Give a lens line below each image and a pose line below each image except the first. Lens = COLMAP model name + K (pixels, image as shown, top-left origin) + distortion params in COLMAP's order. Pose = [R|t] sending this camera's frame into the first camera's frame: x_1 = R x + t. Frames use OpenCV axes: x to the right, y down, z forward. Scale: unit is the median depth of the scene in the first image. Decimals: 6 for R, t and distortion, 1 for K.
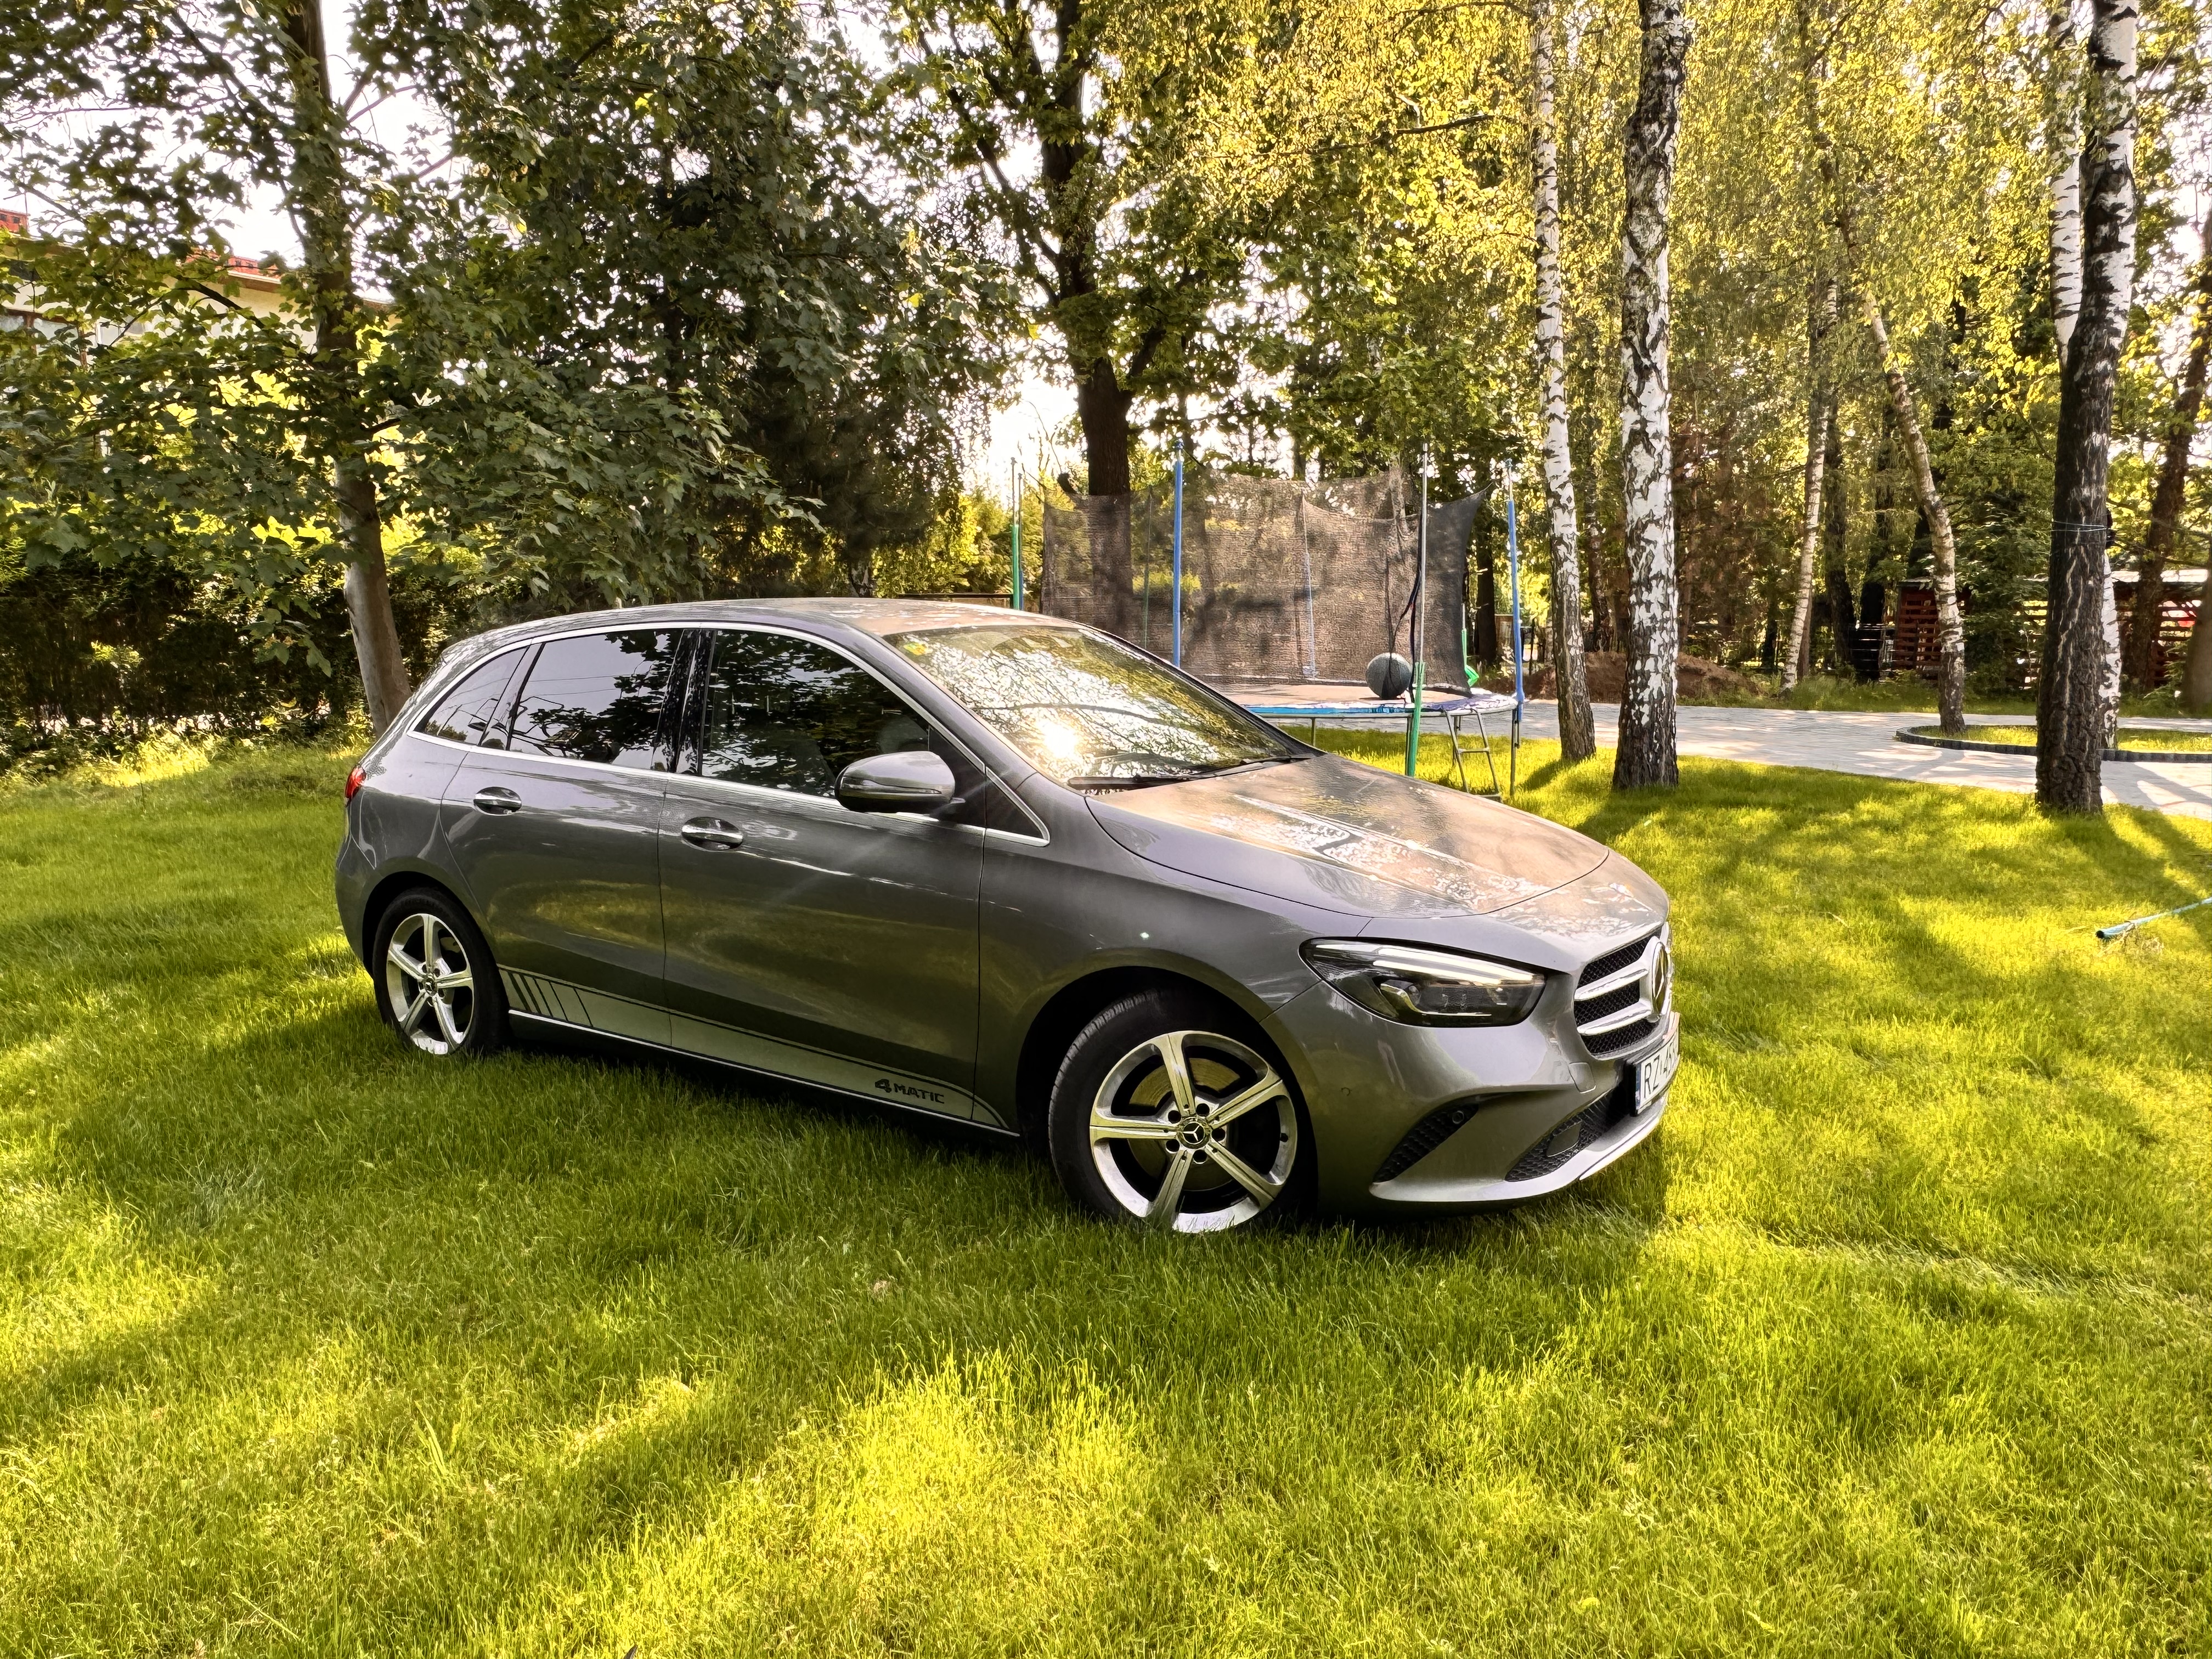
lens RADIAL K [[1476.6, 0, 1098.8], [0, 1476.6, 832.5], [0, 0, 1]] dist [-0.003000, 0.006204]
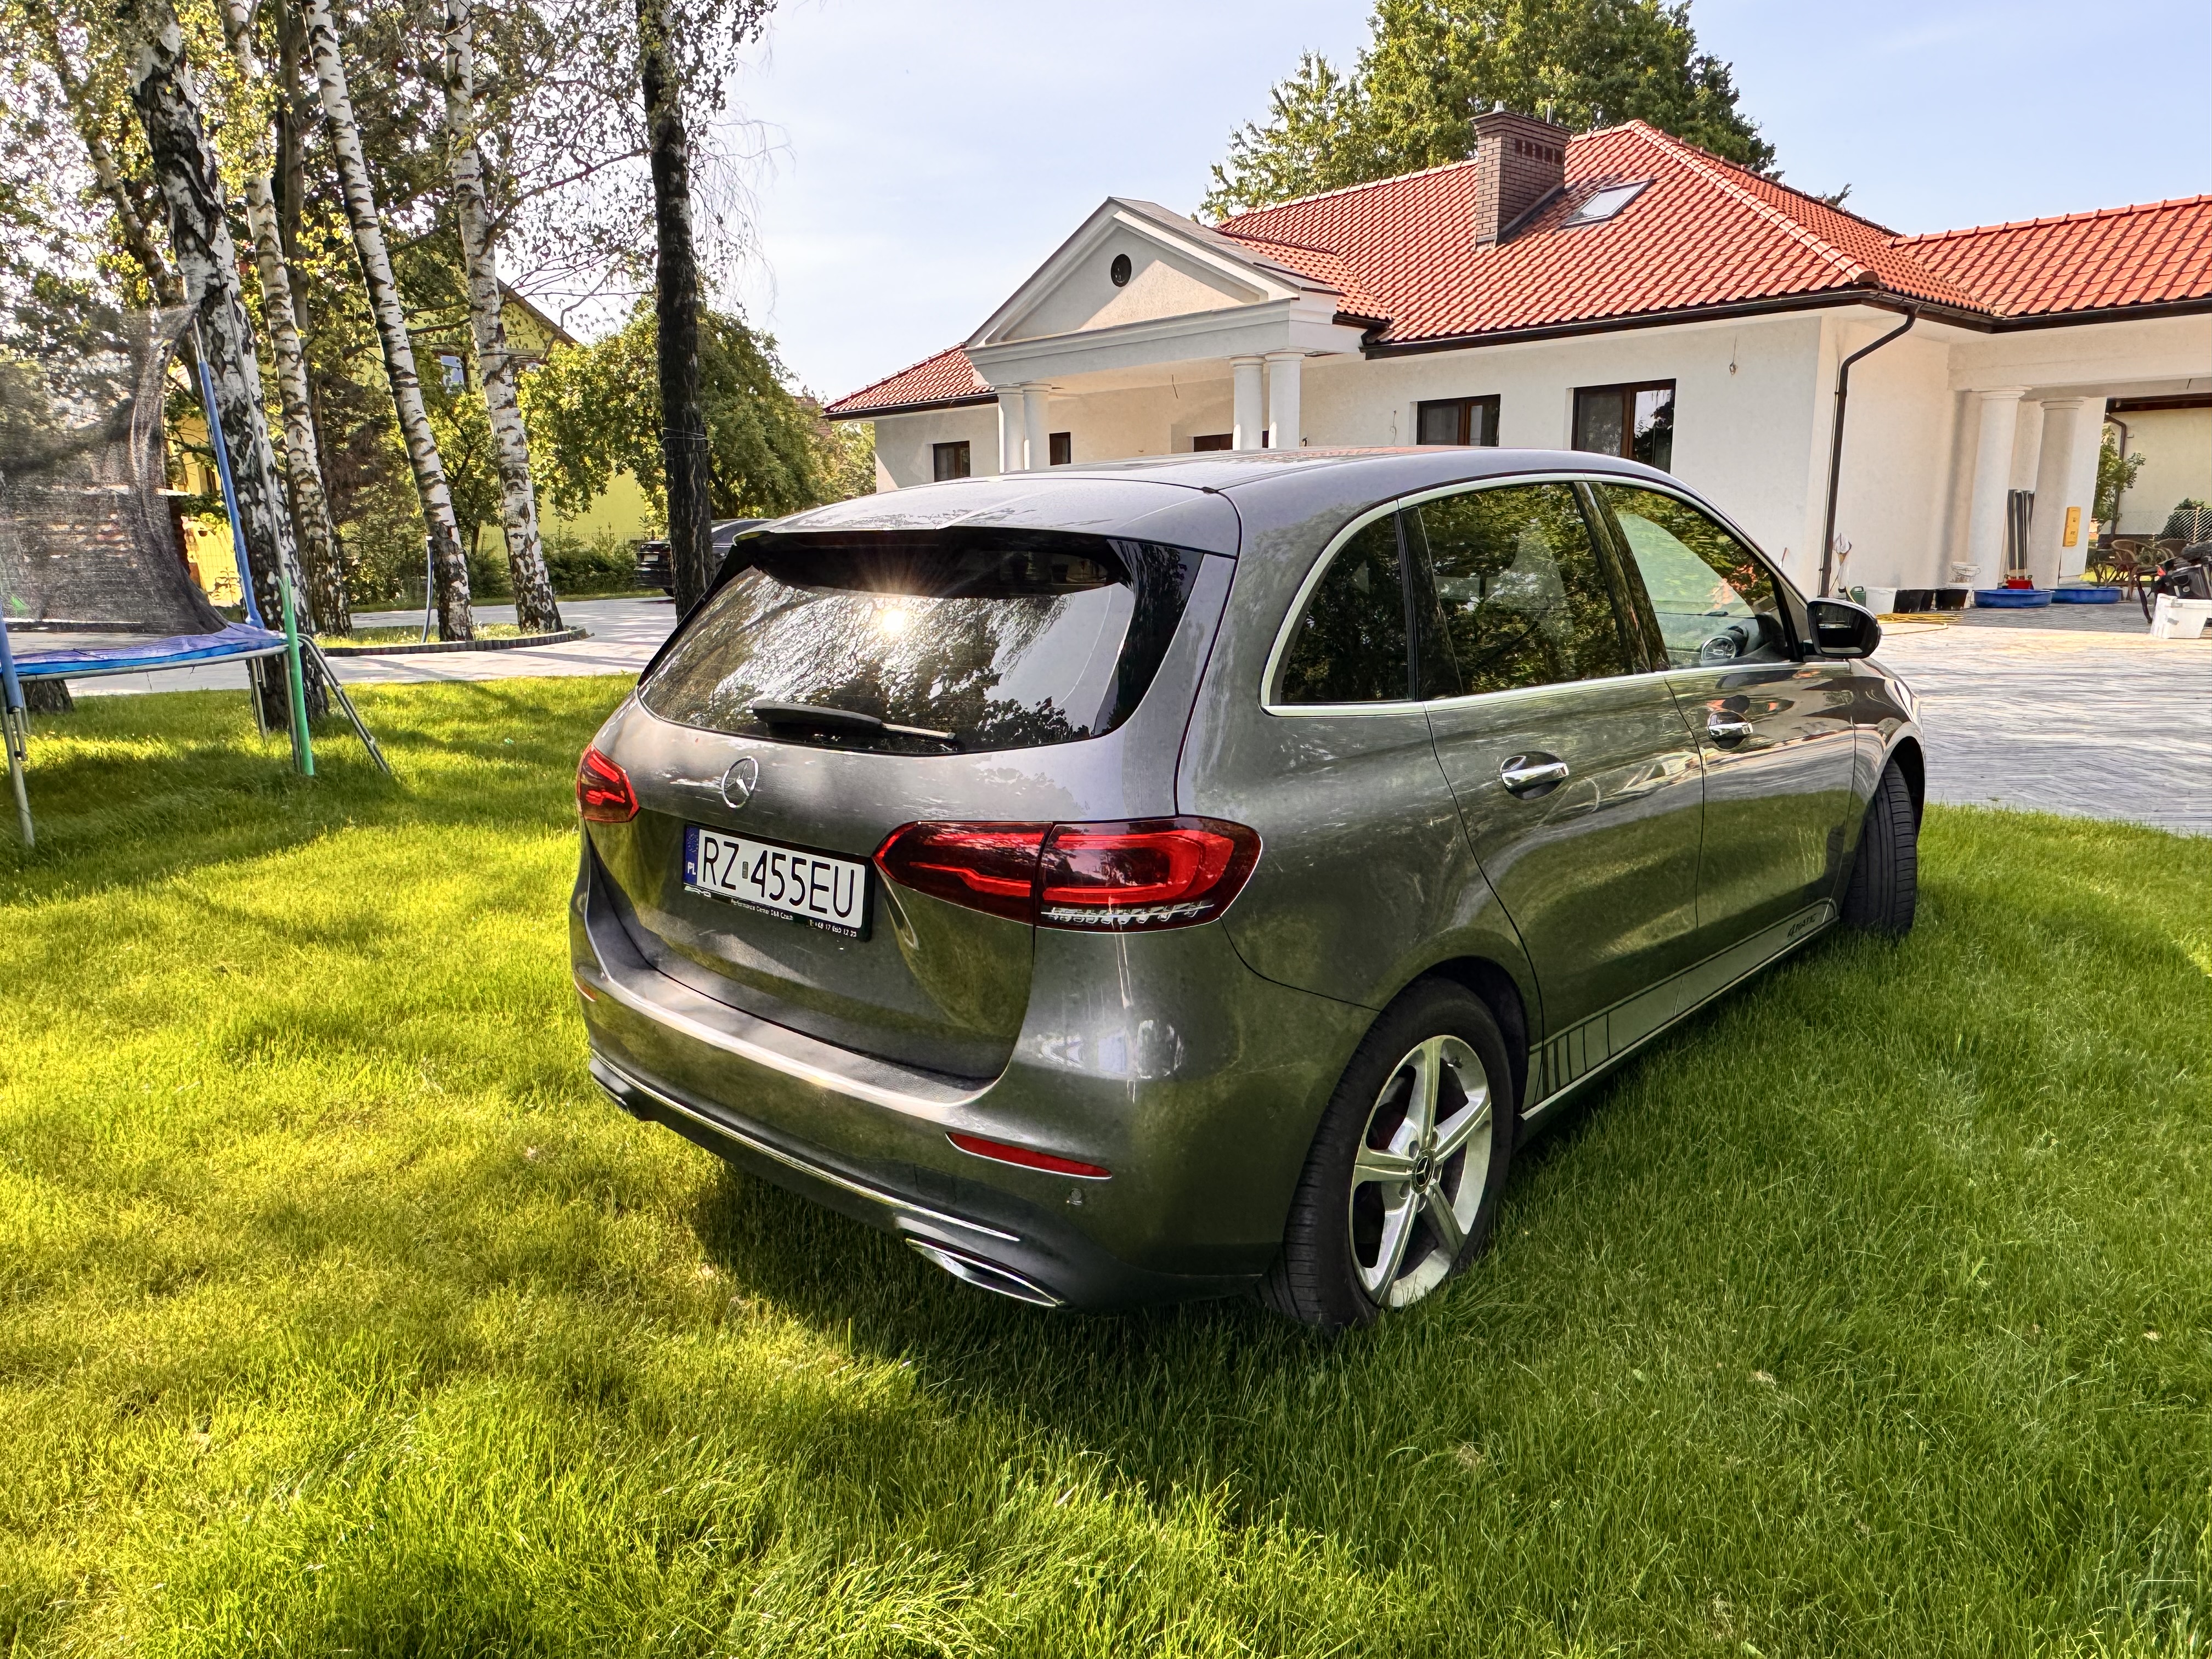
lens RADIAL K [[1476.6, 0, 1100.6], [0, 1476.6, 832.7], [0, 0, 1]] dist [-0.003000, 0.006204]
pose [[0.191055, -0.208770, 0.959121, -0.475169], [0.158342, 0.970878, 0.179787, -0.061248], [-0.968724, 0.117520, 0.218548, 0.476834]]
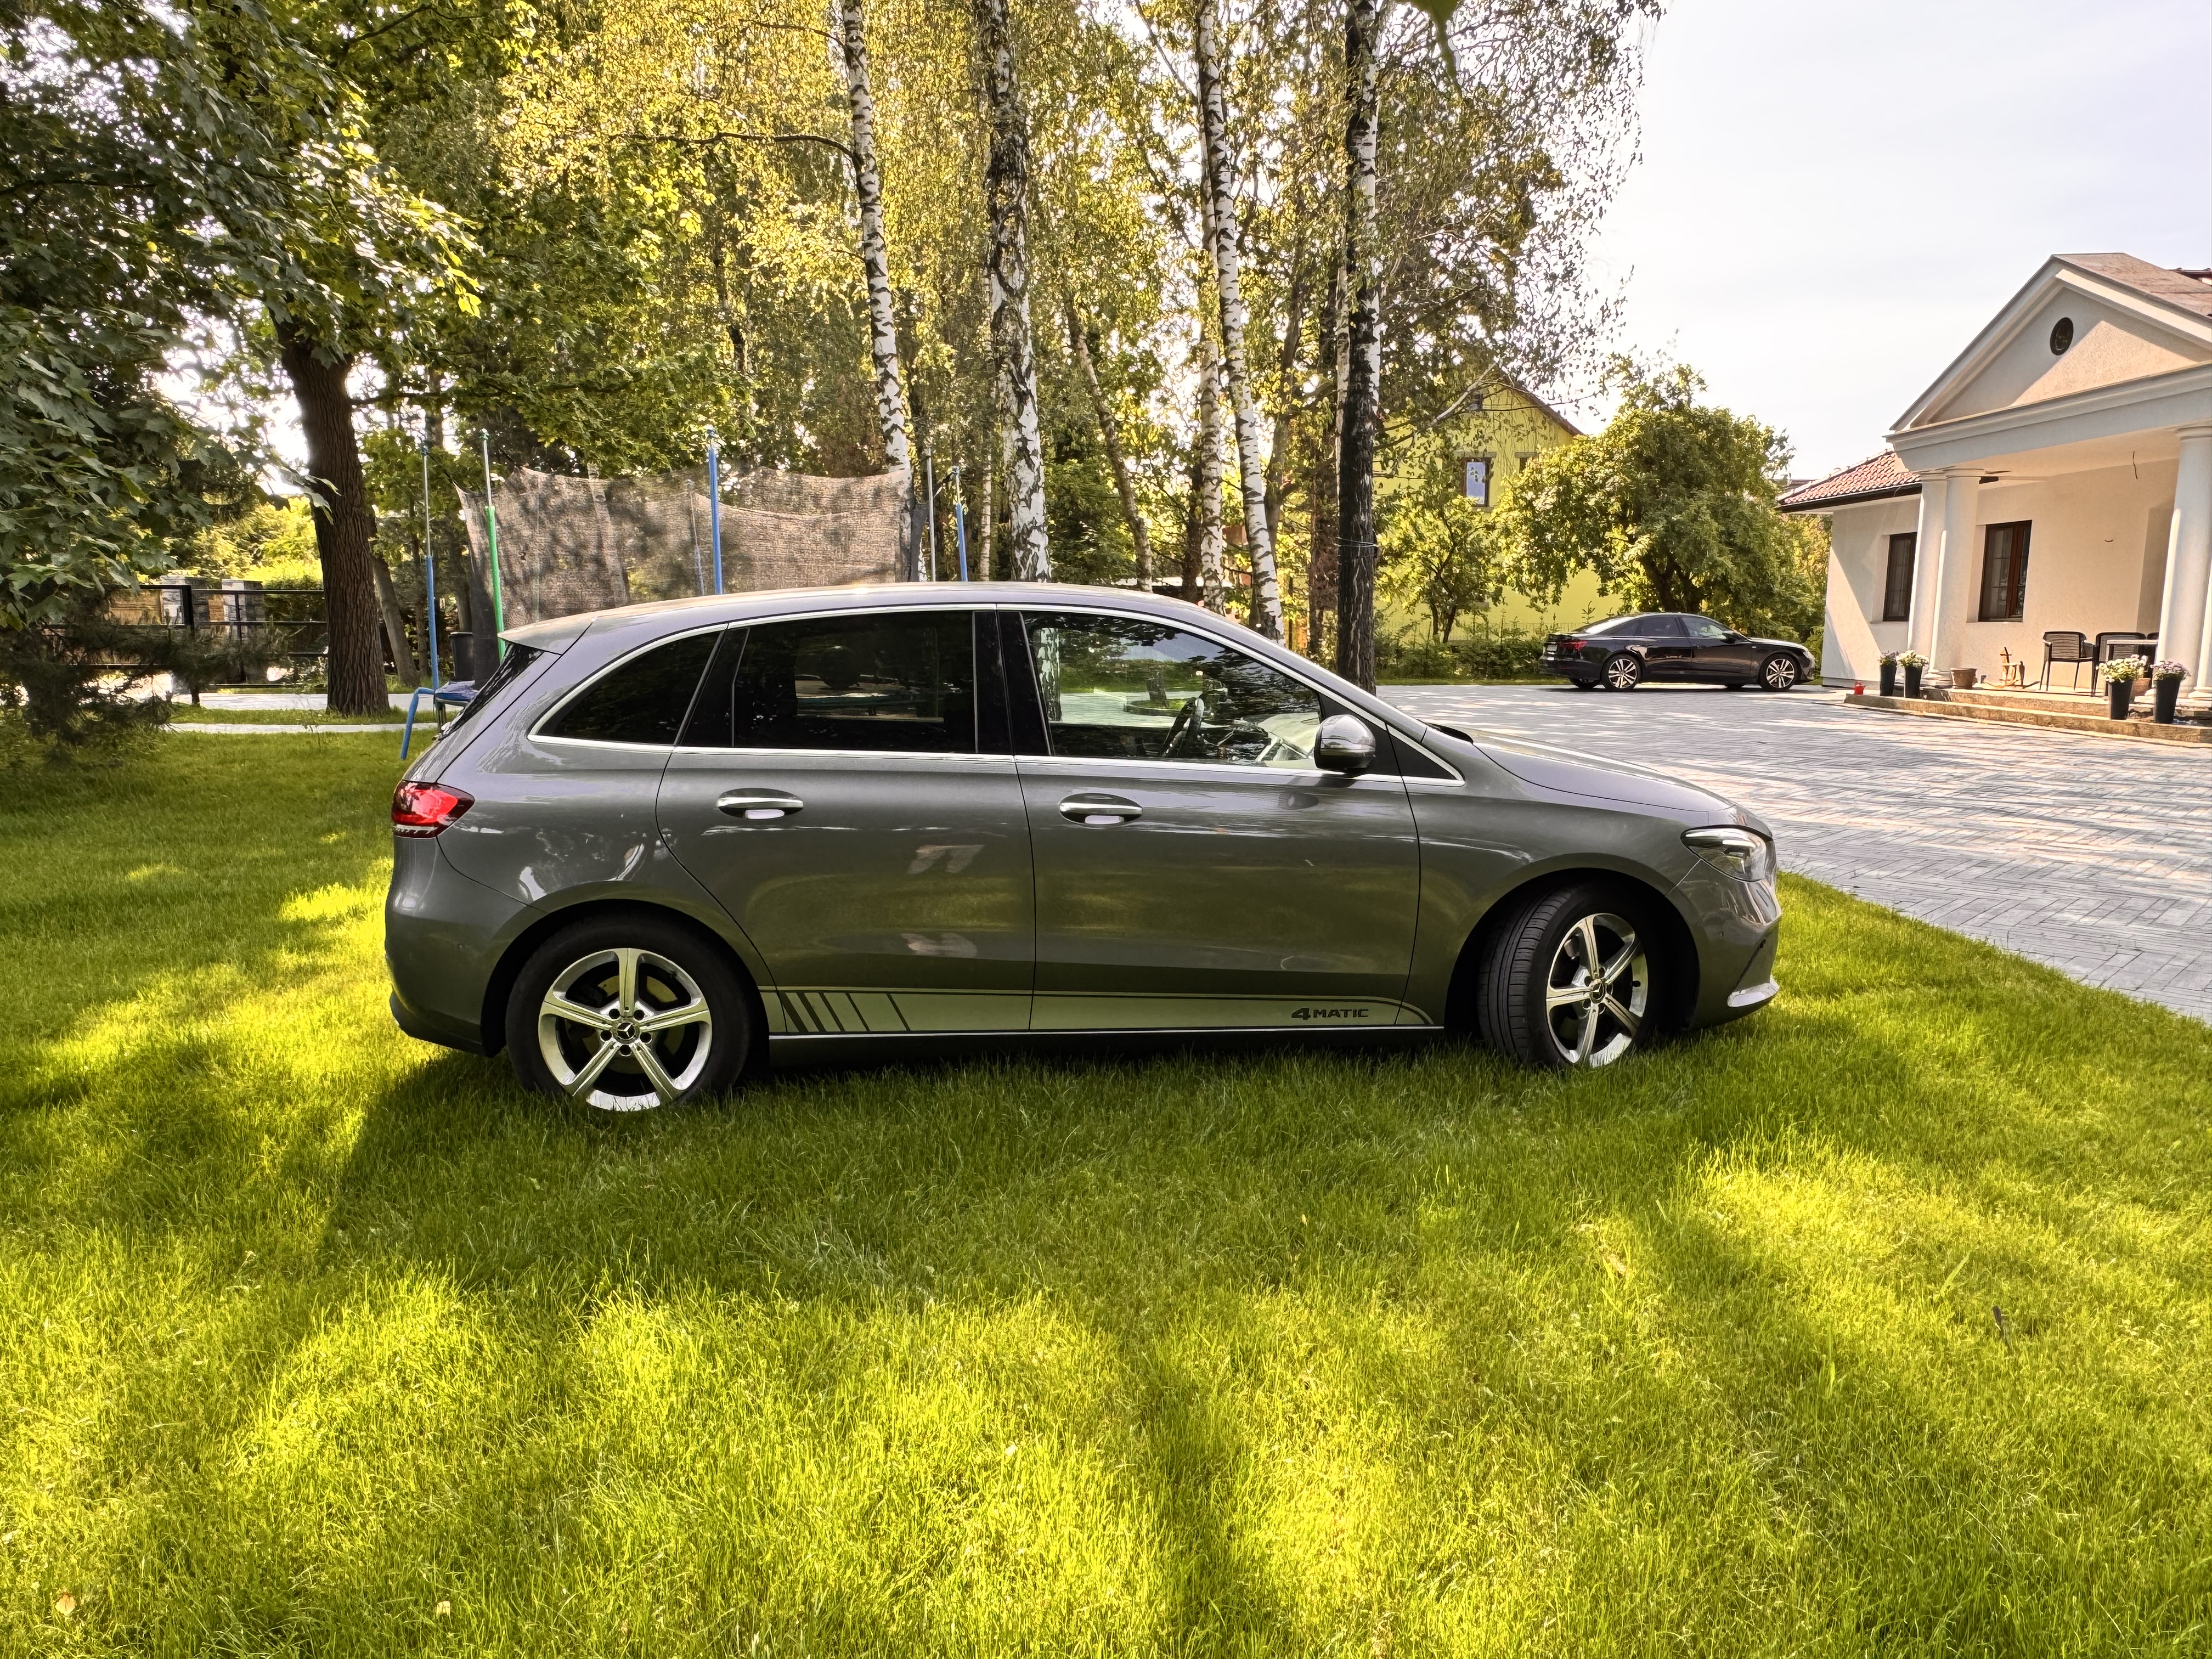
lens RADIAL K [[1476.6, 0, 1102.1], [0, 1476.6, 825.6], [0, 0, 1]] dist [-0.003000, 0.006204]
pose [[0.791216, -0.087887, 0.605189, -0.374296], [0.090293, 0.995562, 0.026530, -0.006473], [-0.604835, 0.033654, 0.795640, 0.075170]]
